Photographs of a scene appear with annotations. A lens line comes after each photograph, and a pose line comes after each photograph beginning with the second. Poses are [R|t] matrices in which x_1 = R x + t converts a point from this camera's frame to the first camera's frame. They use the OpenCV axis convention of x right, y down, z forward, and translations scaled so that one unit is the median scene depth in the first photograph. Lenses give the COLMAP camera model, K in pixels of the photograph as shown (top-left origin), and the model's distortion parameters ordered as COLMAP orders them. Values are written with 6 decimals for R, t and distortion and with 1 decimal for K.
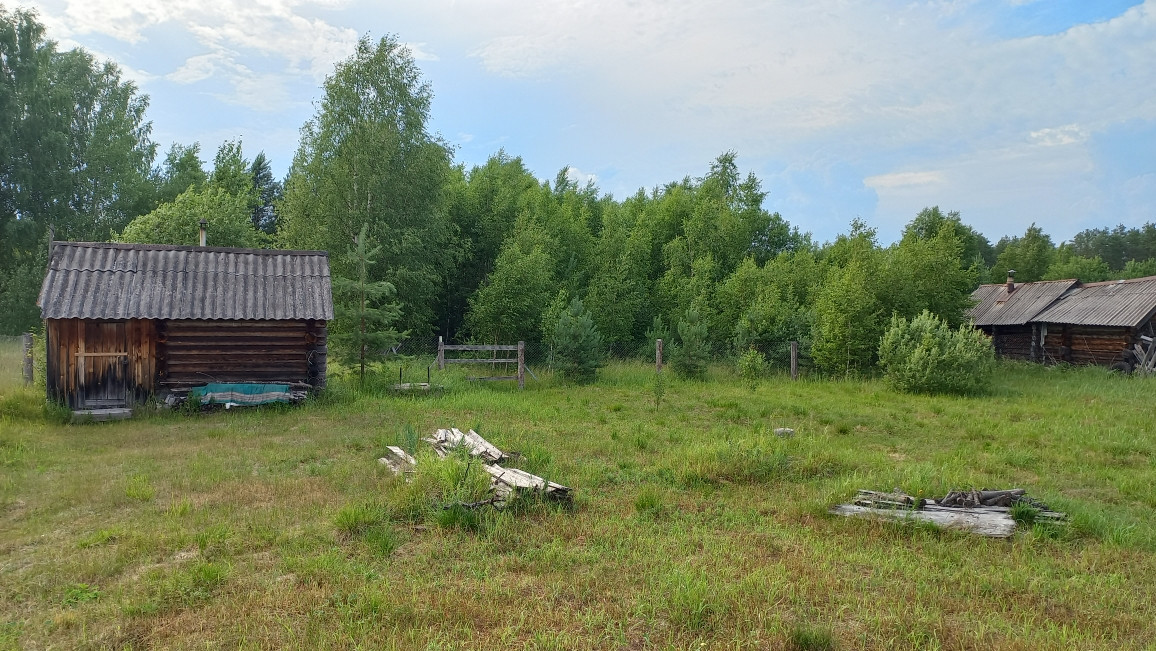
lens RADIAL K [[828.6, 0, 578.0], [0, 828.6, 325.5], [0, 0, 1]] dist [0.072854, -0.067818]
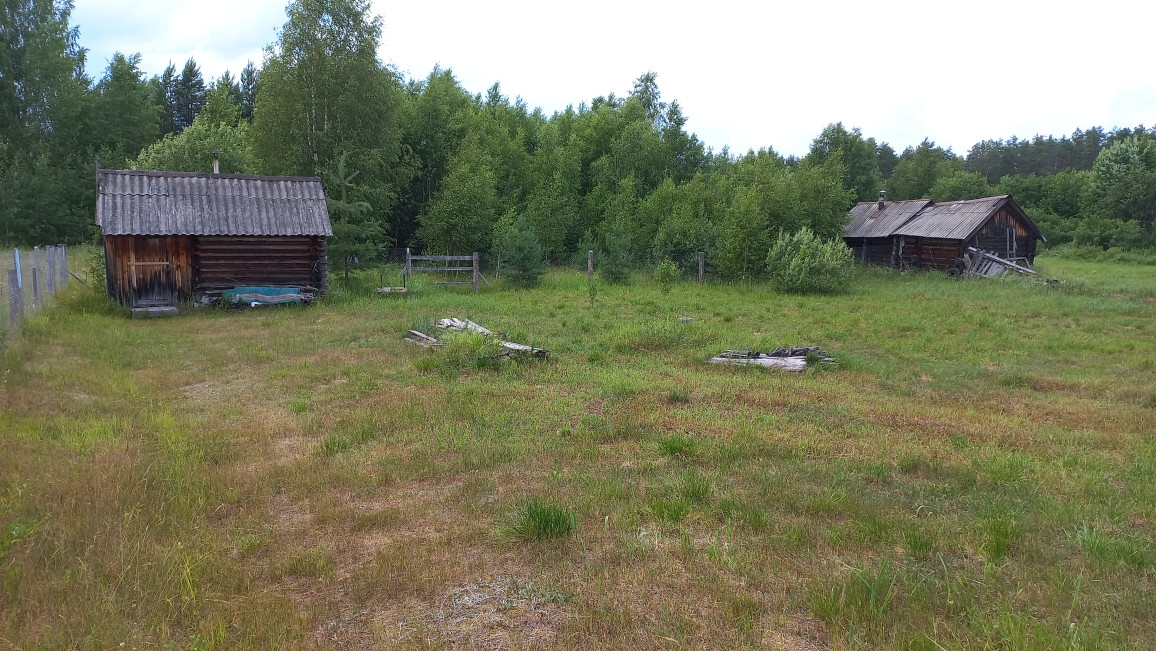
lens RADIAL K [[826.4, 0, 580.7], [0, 826.4, 327.2], [0, 0, 1]] dist [0.100737, -0.117143]
pose [[0.995338, -0.008237, 0.096096, -0.044358], [-0.002894, 0.993348, 0.115118, -0.014769], [-0.096405, -0.114860, 0.988693, -0.261191]]
